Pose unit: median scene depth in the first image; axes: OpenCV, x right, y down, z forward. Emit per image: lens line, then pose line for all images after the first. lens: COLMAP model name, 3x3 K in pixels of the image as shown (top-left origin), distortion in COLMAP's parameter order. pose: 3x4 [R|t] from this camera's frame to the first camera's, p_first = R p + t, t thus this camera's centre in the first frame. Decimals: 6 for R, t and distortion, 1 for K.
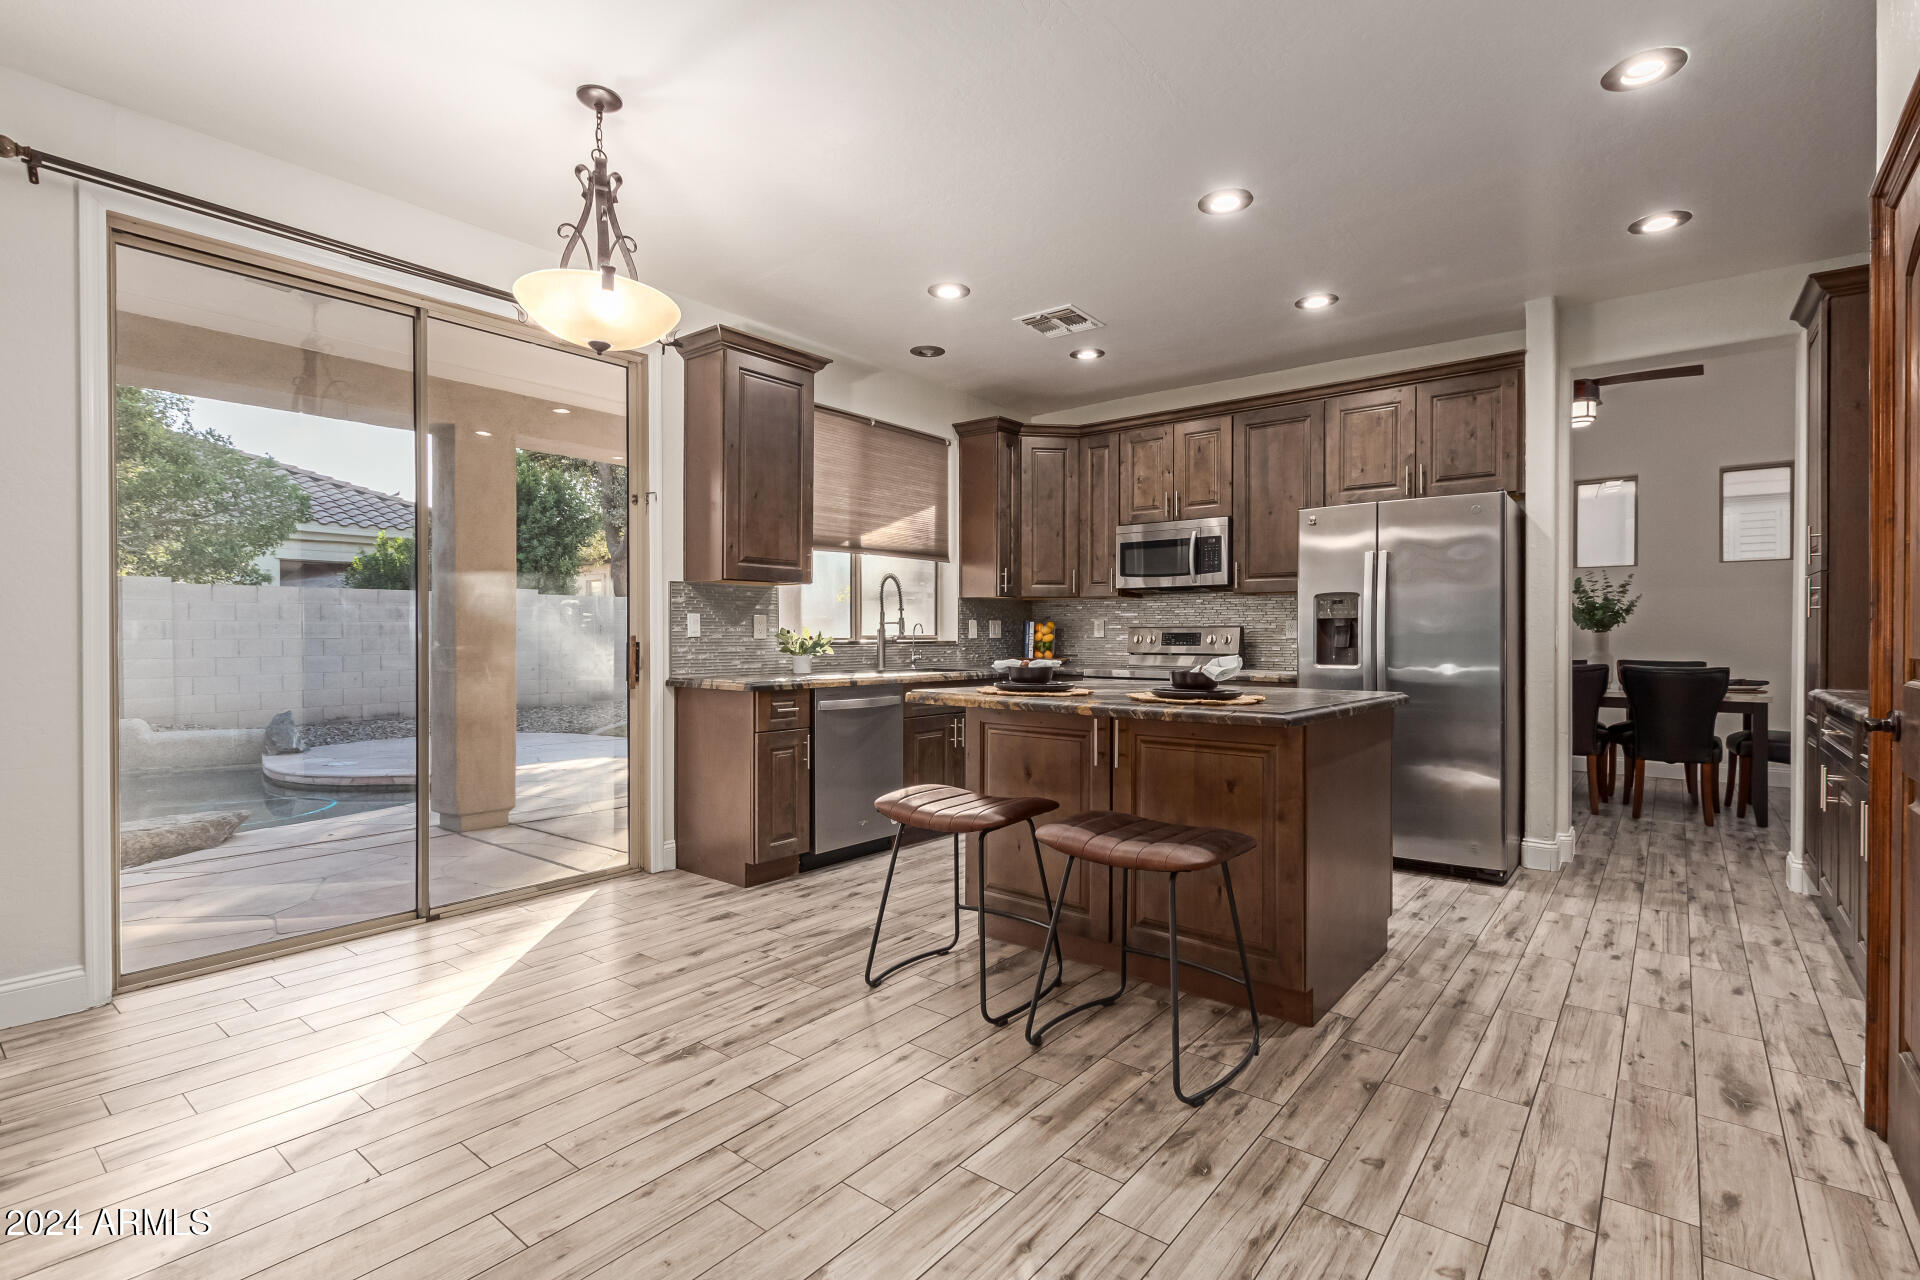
lens RADIAL K [[885.7, 0, 961.9], [0, 885.7, 636.0], [0, 0, 1]] dist [0.011100, -0.005019]
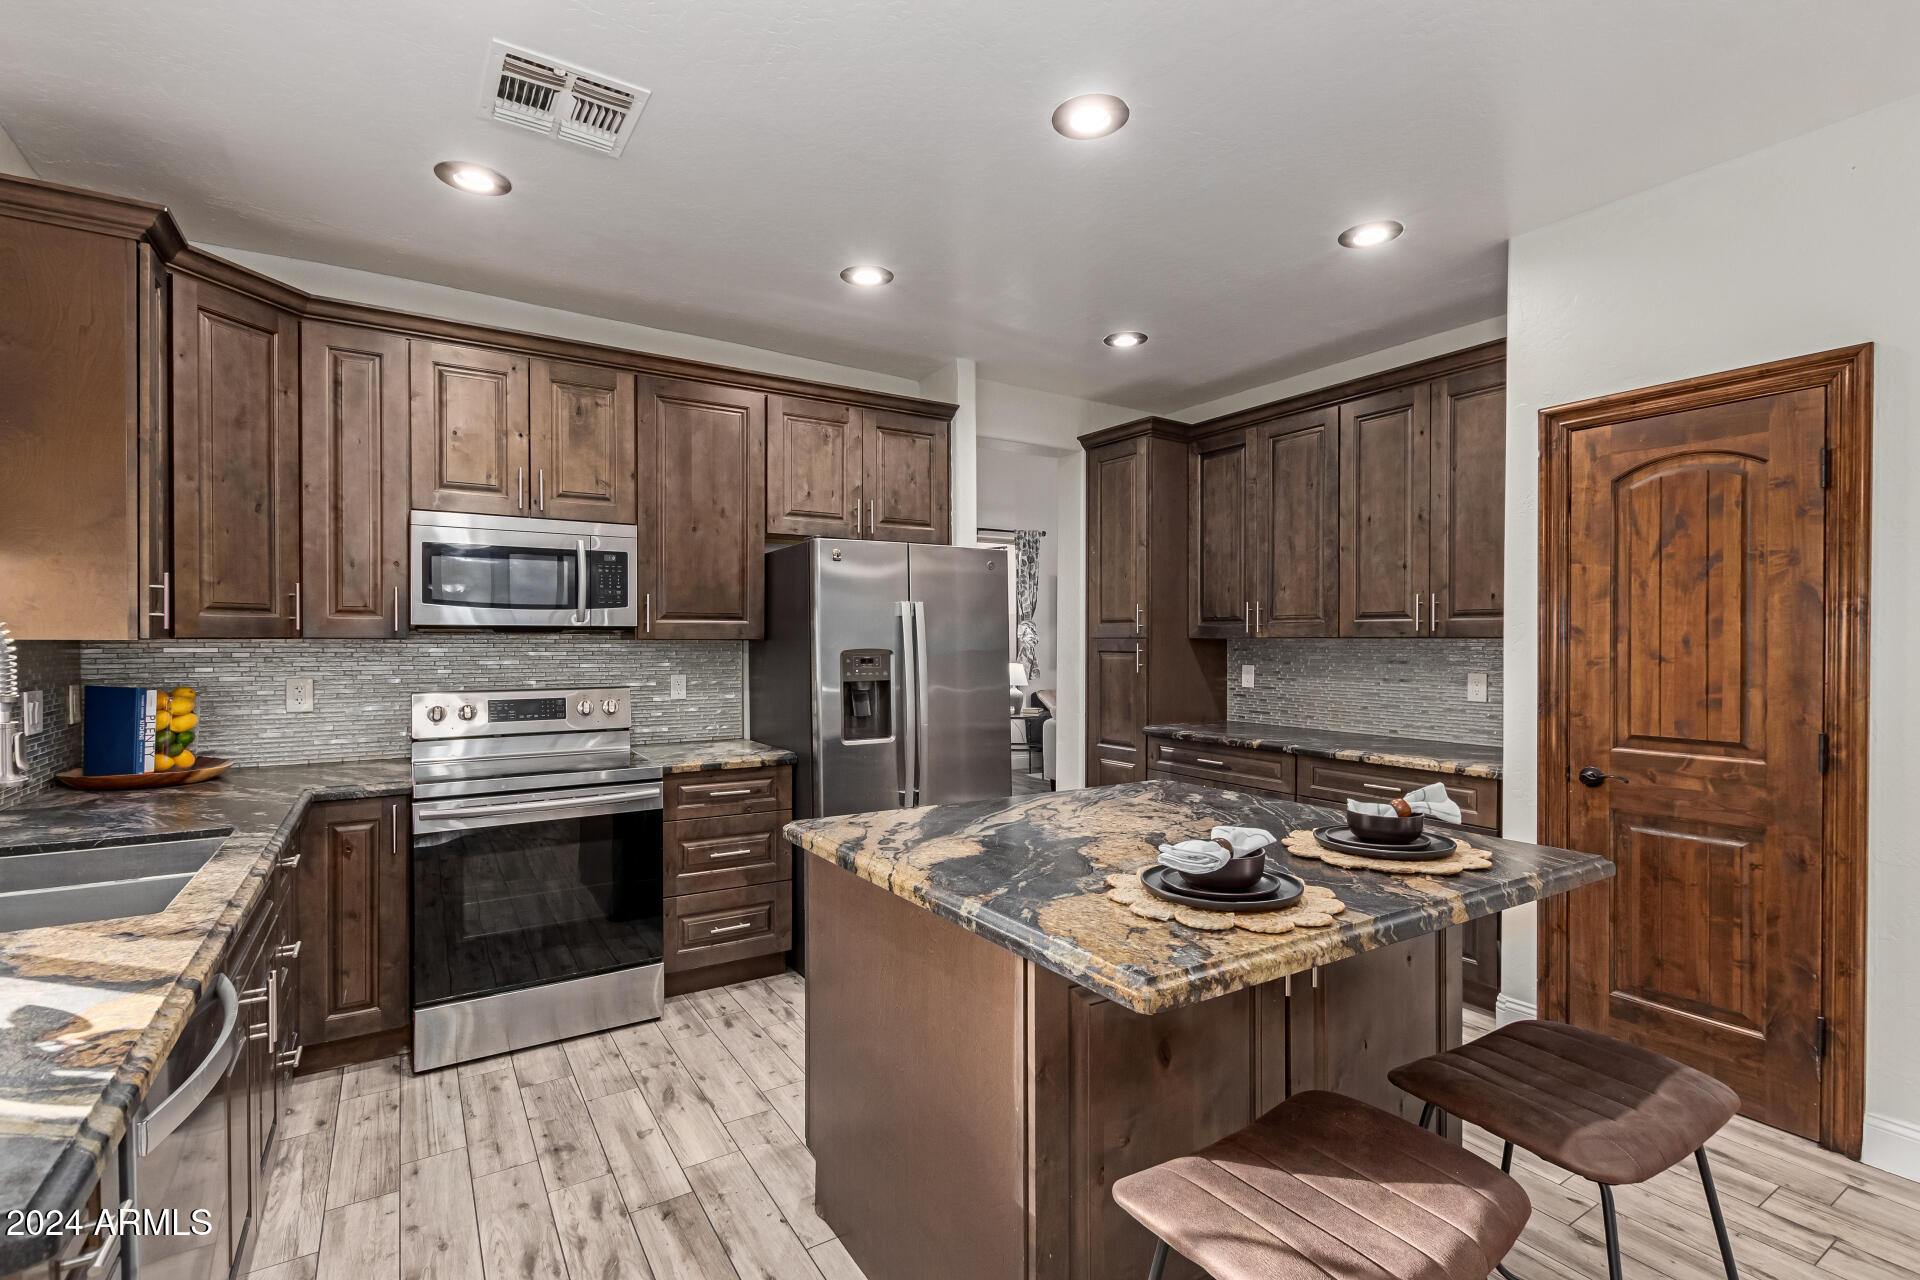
lens RADIAL K [[885.7, 0, 956.2], [0, 885.7, 645.9], [0, 0, 1]] dist [0.011100, -0.005019]
pose [[0.316862, -0.010972, 0.948408, -0.294408], [0.002100, 0.999939, 0.010866, -0.057181], [-0.948469, -0.001451, 0.316866, 0.635749]]
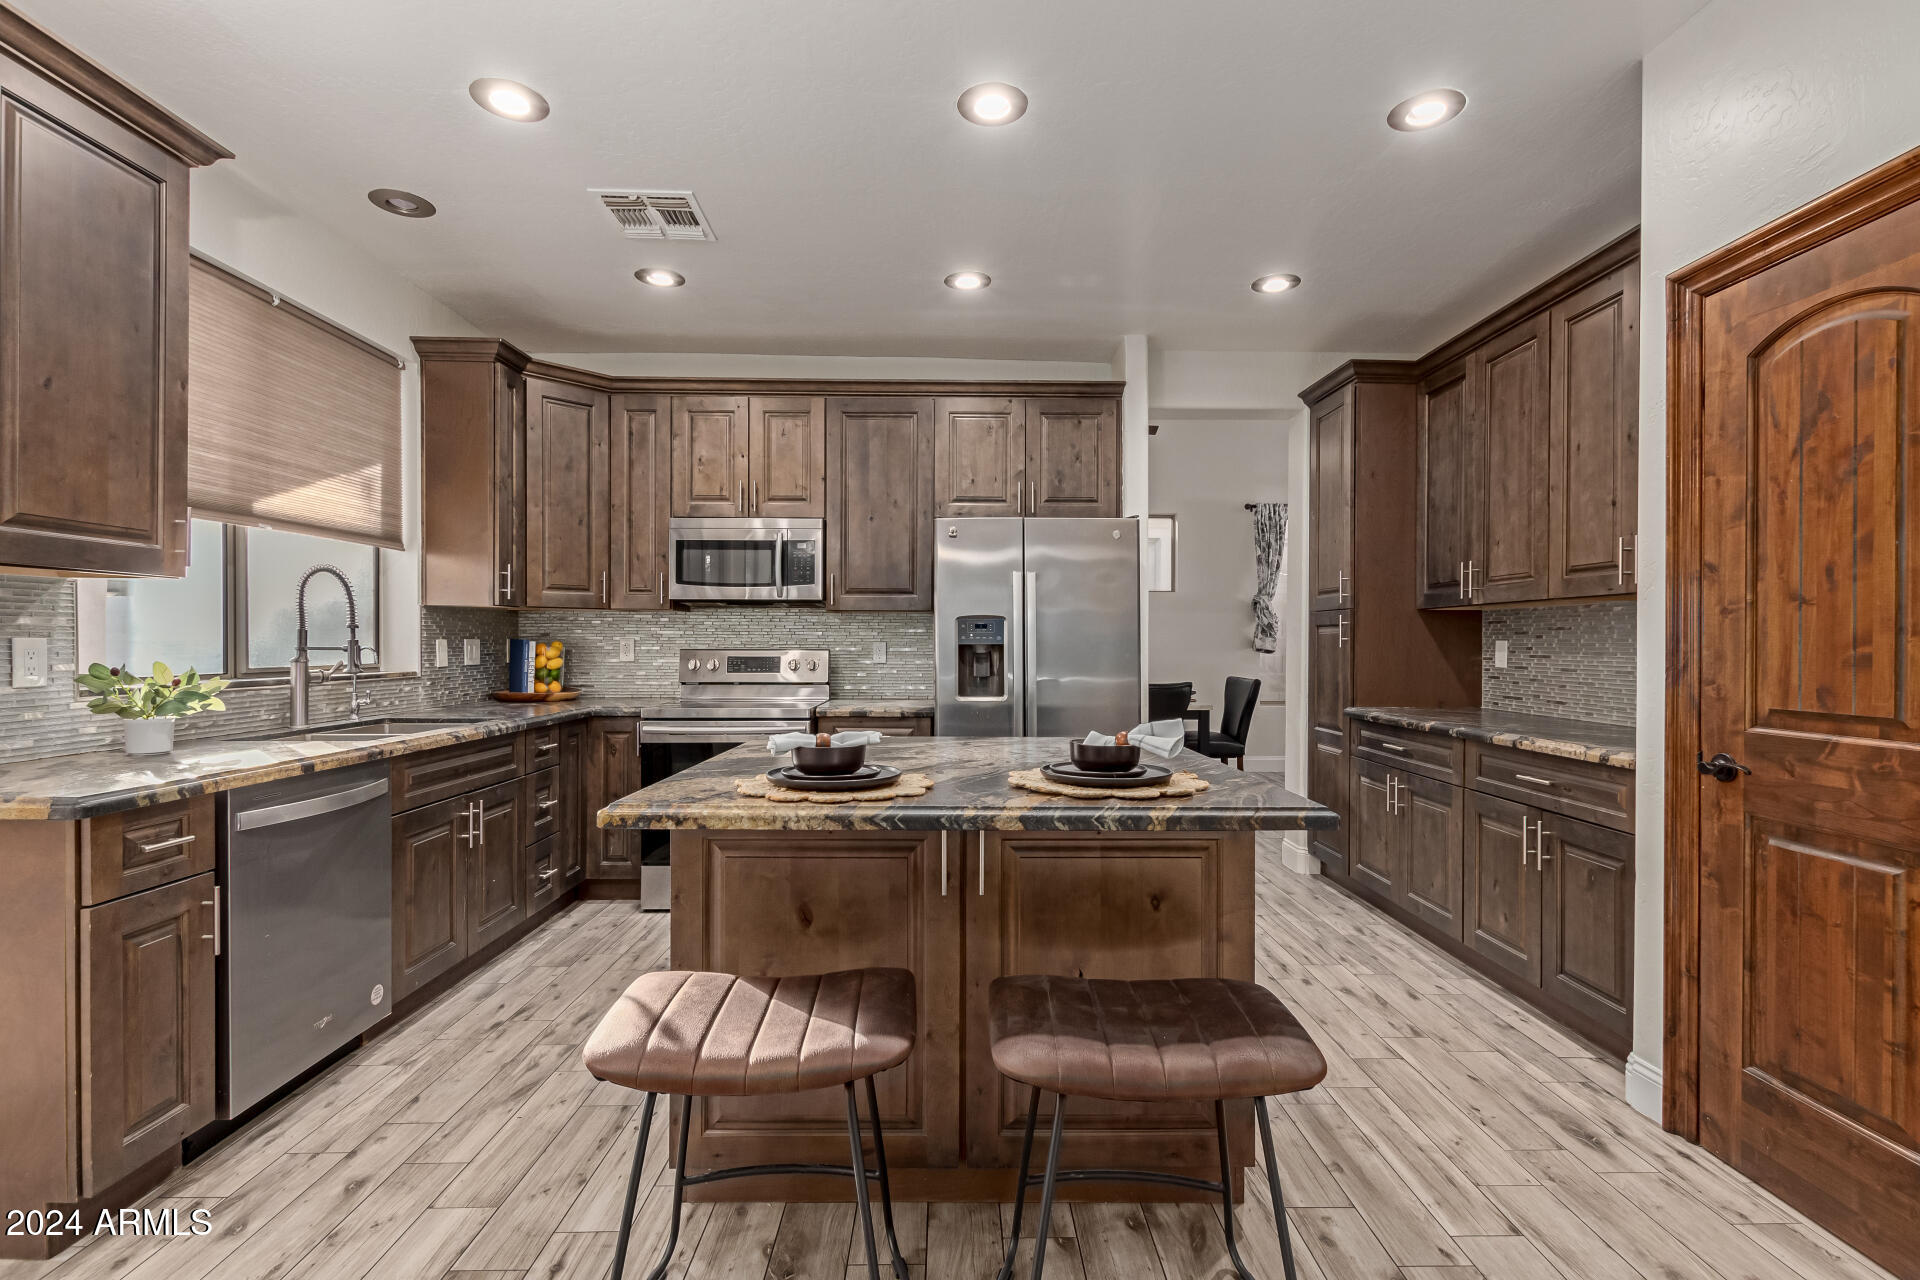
lens RADIAL K [[885.7, 0, 958.4], [0, 885.7, 644.7], [0, 0, 1]] dist [0.011100, -0.005019]
pose [[0.767769, -0.003011, 0.640720, -0.154625], [-0.000008, 0.999989, 0.004710, -0.022632], [-0.640727, -0.003622, 0.767760, 0.316122]]
